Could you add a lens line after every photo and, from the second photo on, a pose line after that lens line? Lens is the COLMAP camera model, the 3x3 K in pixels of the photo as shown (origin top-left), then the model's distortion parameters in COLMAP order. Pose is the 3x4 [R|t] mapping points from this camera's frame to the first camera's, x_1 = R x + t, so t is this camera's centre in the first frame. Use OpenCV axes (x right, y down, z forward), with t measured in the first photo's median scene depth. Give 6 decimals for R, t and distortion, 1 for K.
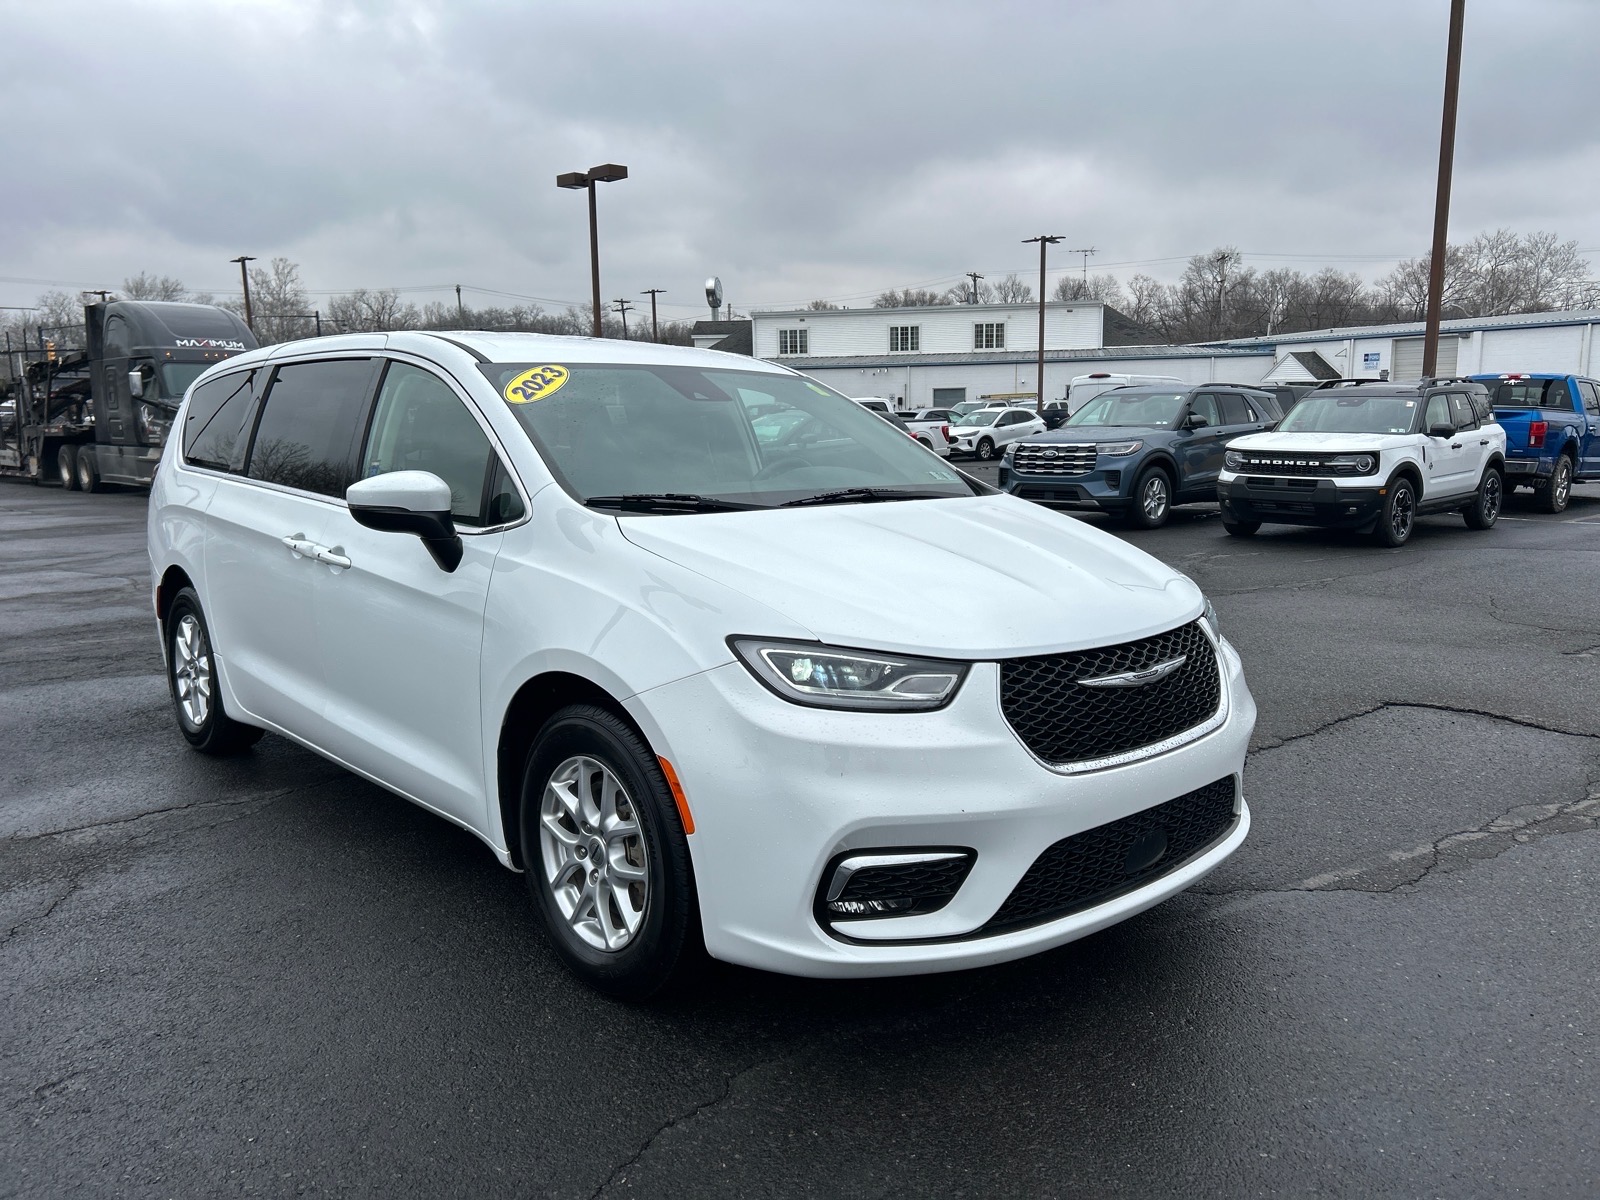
lens RADIAL K [[1201.8, 0, 815.6], [0, 1201.8, 591.9], [0, 0, 1]] dist [0.018330, -0.028291]
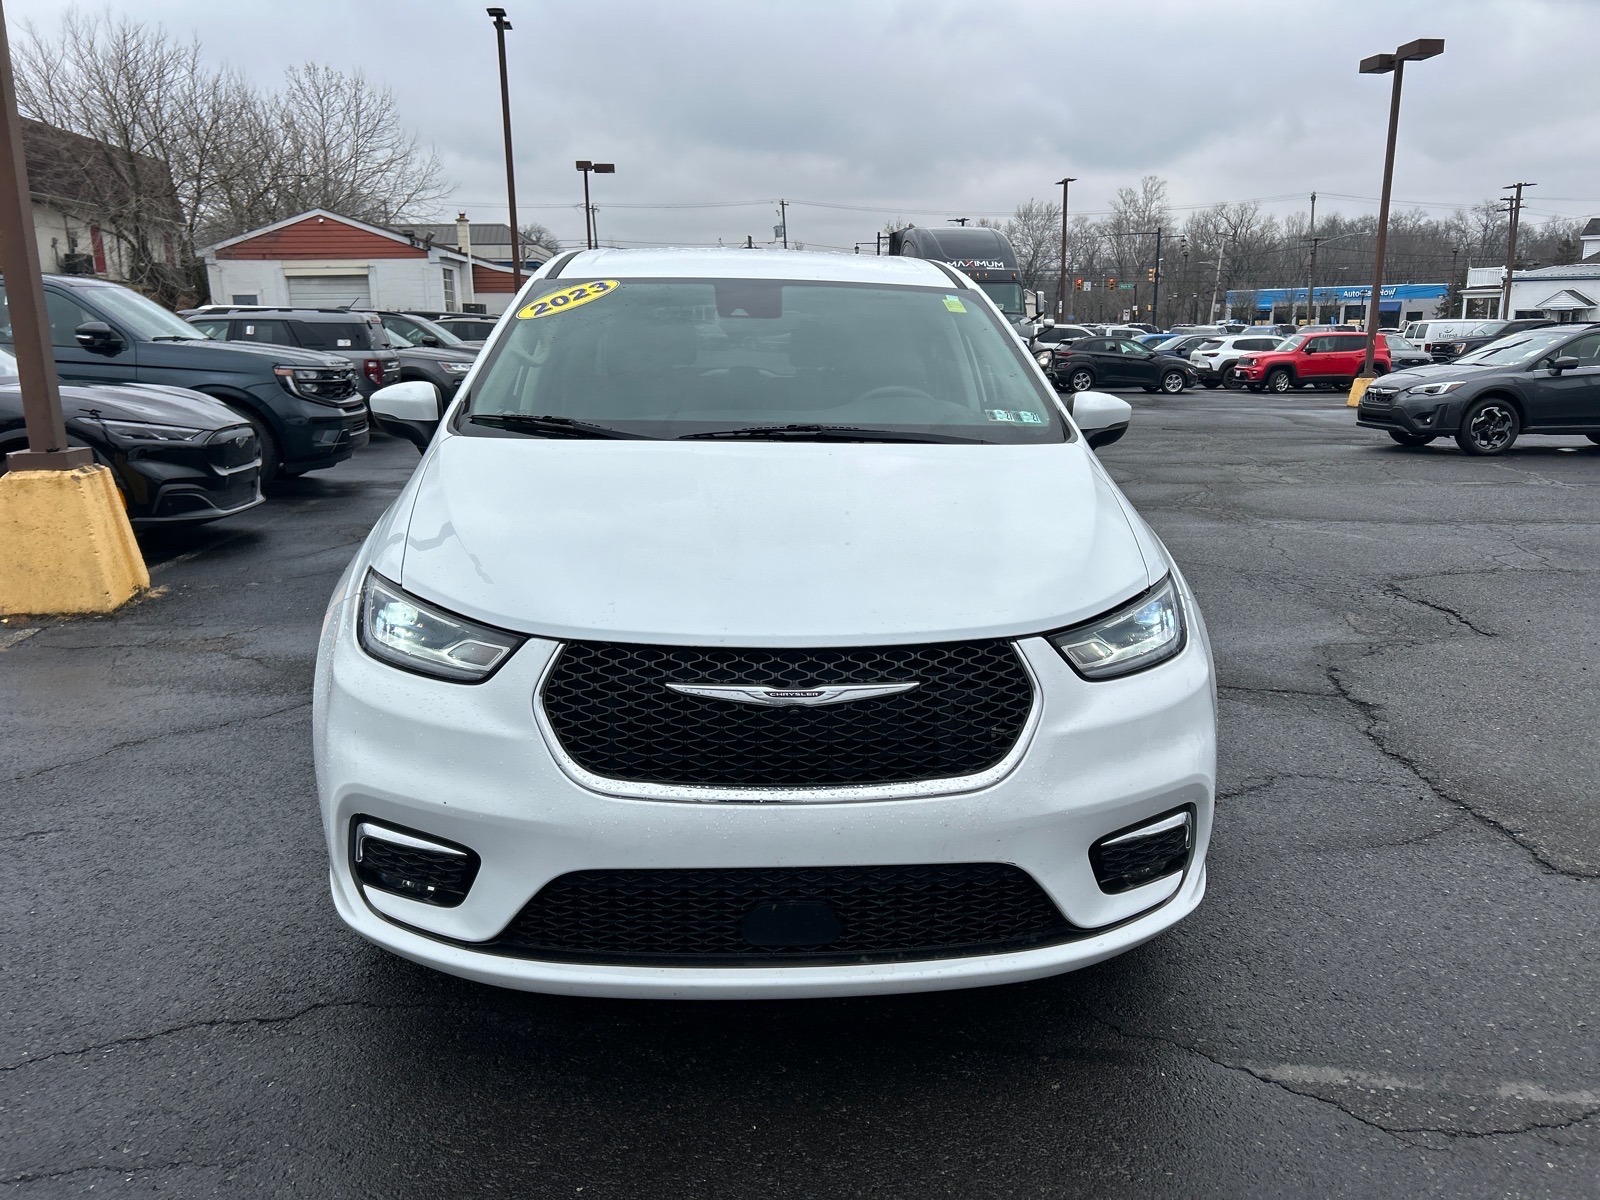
lens RADIAL K [[1201.8, 0, 802.2], [0, 1201.8, 604.5], [0, 0, 1]] dist [0.018330, -0.028291]
pose [[0.781126, 0.146882, -0.606851, 0.739061], [-0.100033, 0.988821, 0.110574, -0.070111], [0.616308, -0.025667, 0.787087, 0.436751]]
